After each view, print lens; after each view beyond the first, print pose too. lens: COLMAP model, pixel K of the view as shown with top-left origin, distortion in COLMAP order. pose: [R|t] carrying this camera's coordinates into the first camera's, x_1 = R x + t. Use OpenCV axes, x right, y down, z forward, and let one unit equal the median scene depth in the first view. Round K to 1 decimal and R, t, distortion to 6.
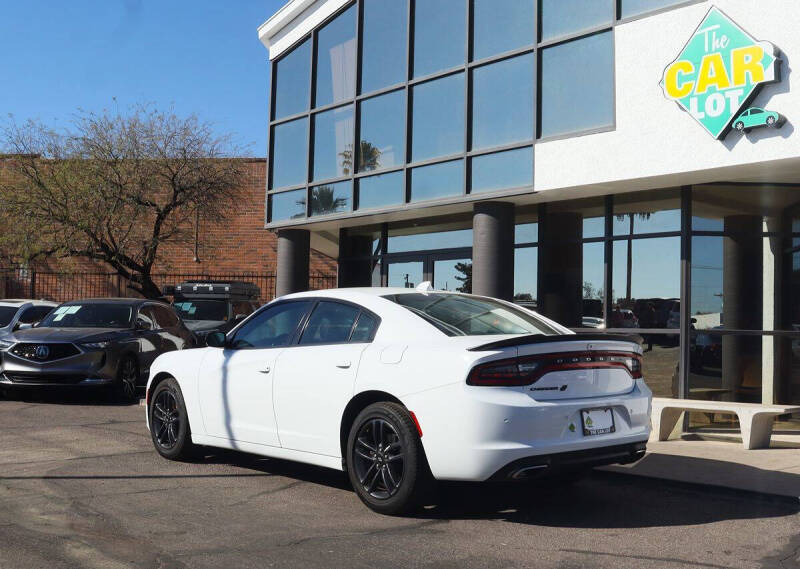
lens RADIAL K [[981.1, 0, 400.6], [0, 981.1, 309.9], [0, 0, 1]] dist [-0.155112, -0.019638]
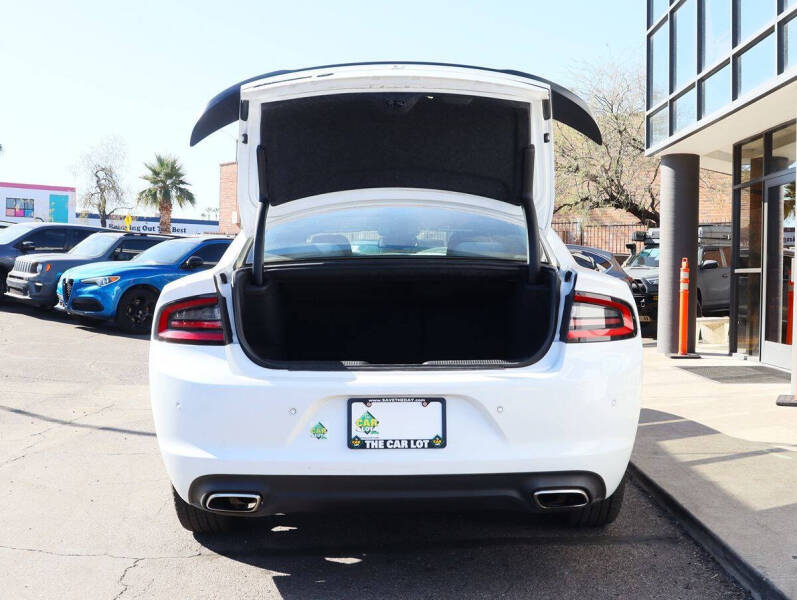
lens RADIAL K [[900.1, 0, 398.5], [0, 900.1, 300.0], [0, 0, 1]] dist [-0.109084, 0.022746]
pose [[0.768930, 0.008198, -0.639281, 0.504495], [0.016614, 0.999324, 0.032798, 0.035933], [0.639117, -0.035841, 0.768274, 0.652167]]
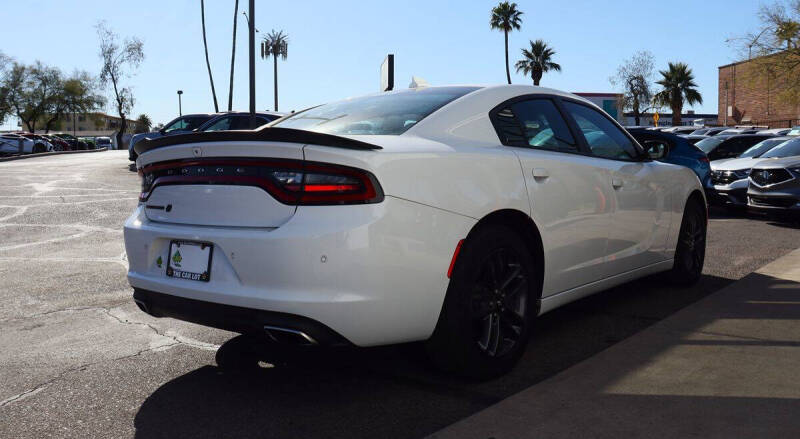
lens RADIAL K [[693.3, 0, 400.0], [0, 693.3, 219.5], [0, 0, 1]] dist [-0.100569, 0.000329]
pose [[0.201984, 0.065209, -0.977215, 0.710469], [0.031576, 0.996829, 0.073045, 0.055602], [0.978880, -0.045611, 0.199285, 1.059861]]
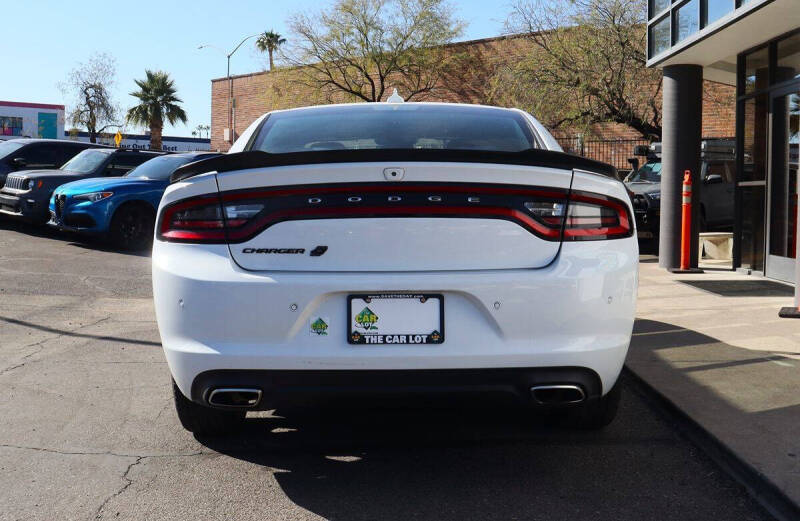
lens RADIAL K [[923.4, 0, 368.2], [0, 923.4, 233.5], [0, 0, 1]] dist [-0.109044, 0.020314]
pose [[0.750663, 0.016935, -0.660469, 0.517057], [0.019157, 0.998693, 0.047380, 0.046632], [0.660408, -0.048219, 0.749357, 0.634259]]
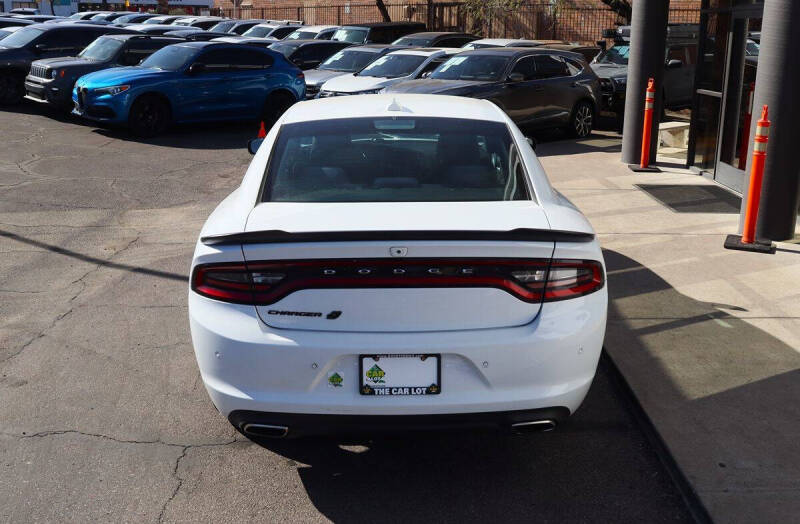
lens RADIAL K [[817.7, 0, 365.1], [0, 817.7, 261.9], [0, 0, 1]] dist [-0.094765, 0.010614]
pose [[0.756571, 0.159337, -0.634202, 0.503570], [0.025552, 0.961915, 0.272153, -0.093258], [0.653412, -0.222108, 0.723685, 0.637806]]
